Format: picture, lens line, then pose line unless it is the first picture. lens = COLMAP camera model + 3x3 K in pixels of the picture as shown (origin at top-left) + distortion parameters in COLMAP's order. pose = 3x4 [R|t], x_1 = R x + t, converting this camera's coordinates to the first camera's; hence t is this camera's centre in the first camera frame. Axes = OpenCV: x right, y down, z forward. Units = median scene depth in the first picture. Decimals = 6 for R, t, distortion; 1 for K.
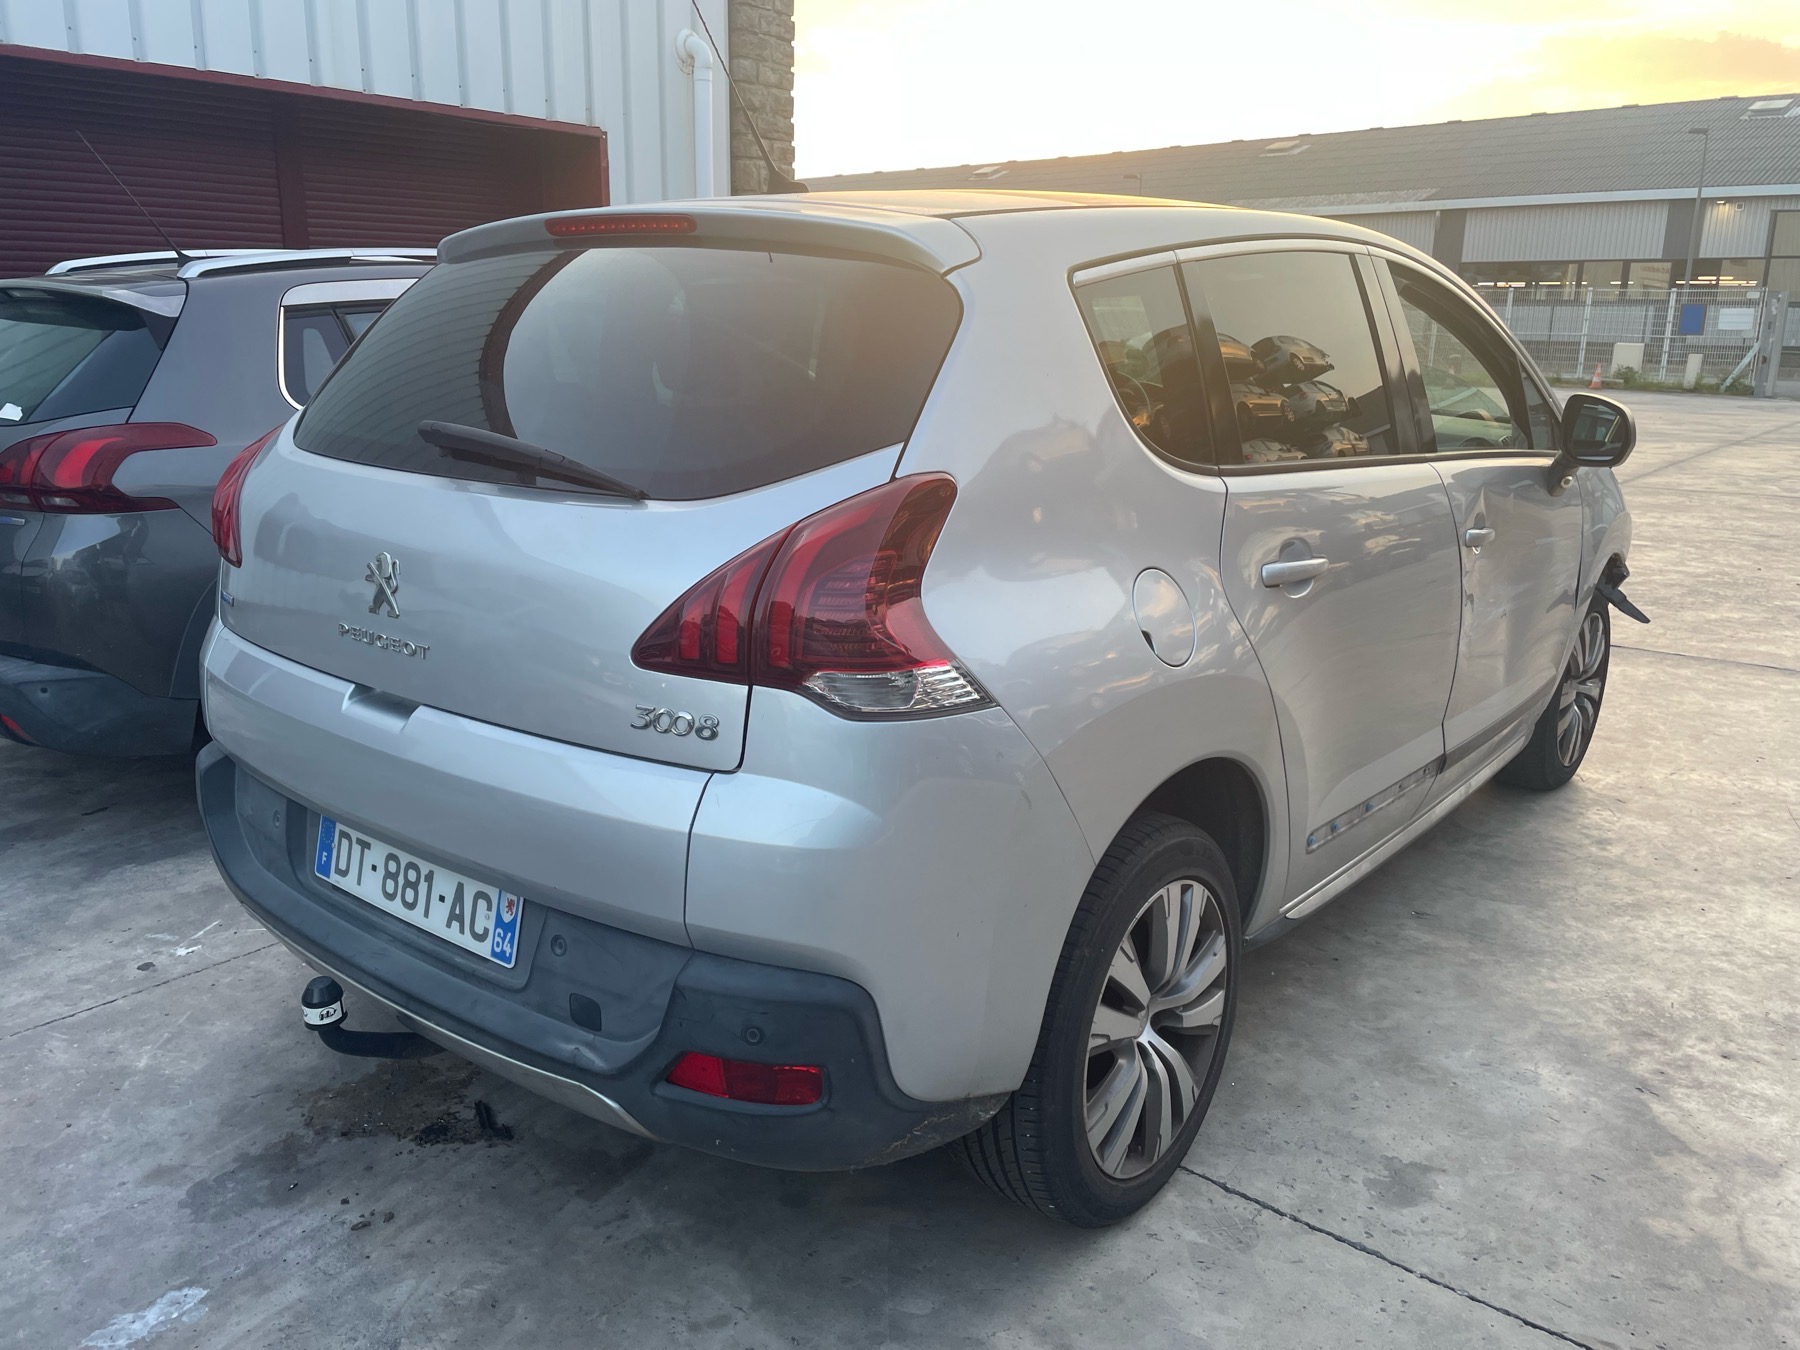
lens RADIAL K [[1456.6, 0, 927.8], [0, 1456.6, 675.1], [0, 0, 1]] dist [0.004593, -0.055476]
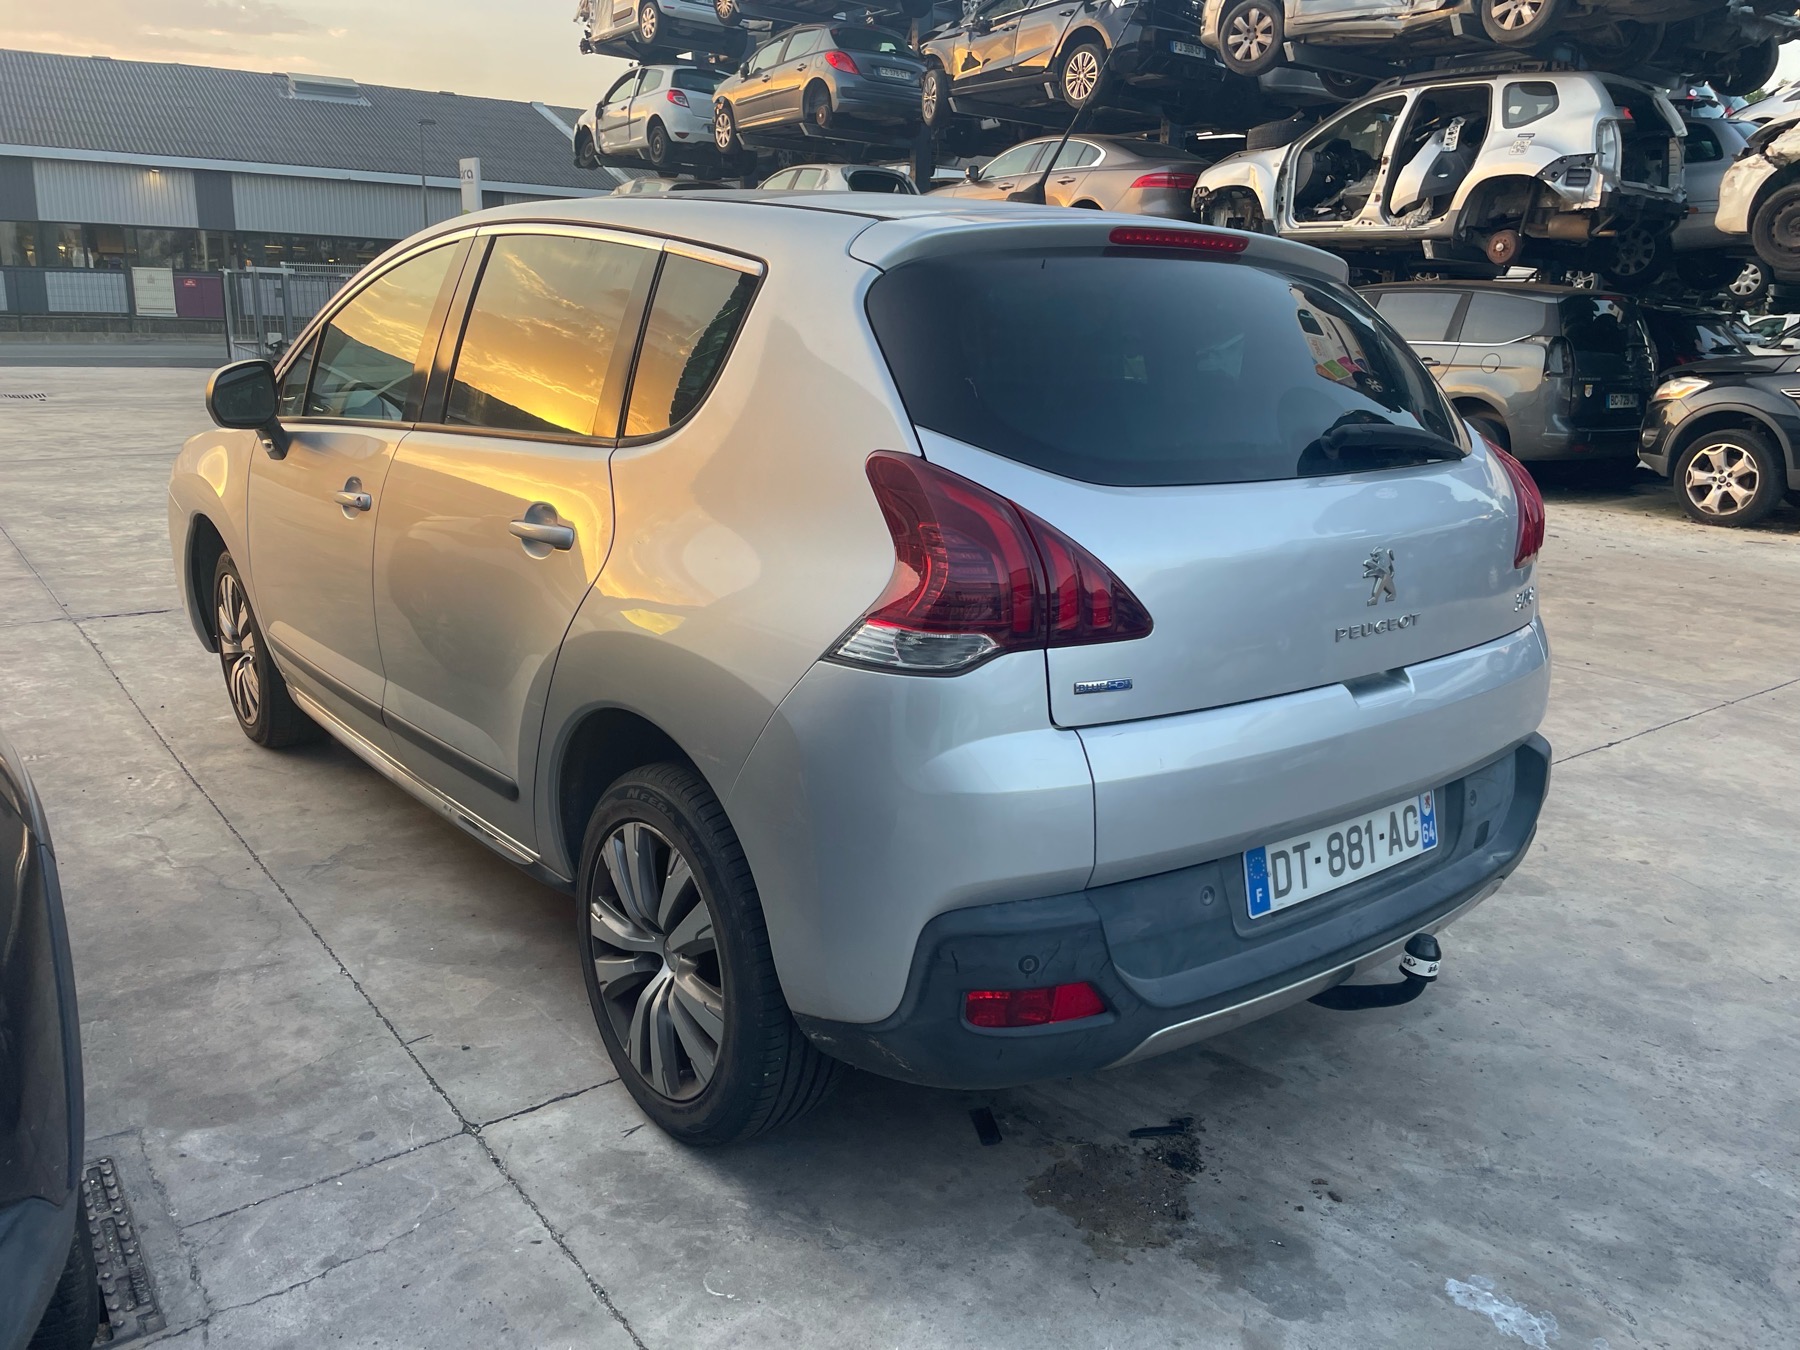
lens RADIAL K [[1456.6, 0, 927.8], [0, 1456.6, 675.1], [0, 0, 1]] dist [0.004593, -0.055476]
pose [[0.140943, -0.228787, 0.963219, -1.222176], [0.193475, 0.960537, 0.199839, -0.225308], [-0.970929, 0.158193, 0.179645, 0.932337]]
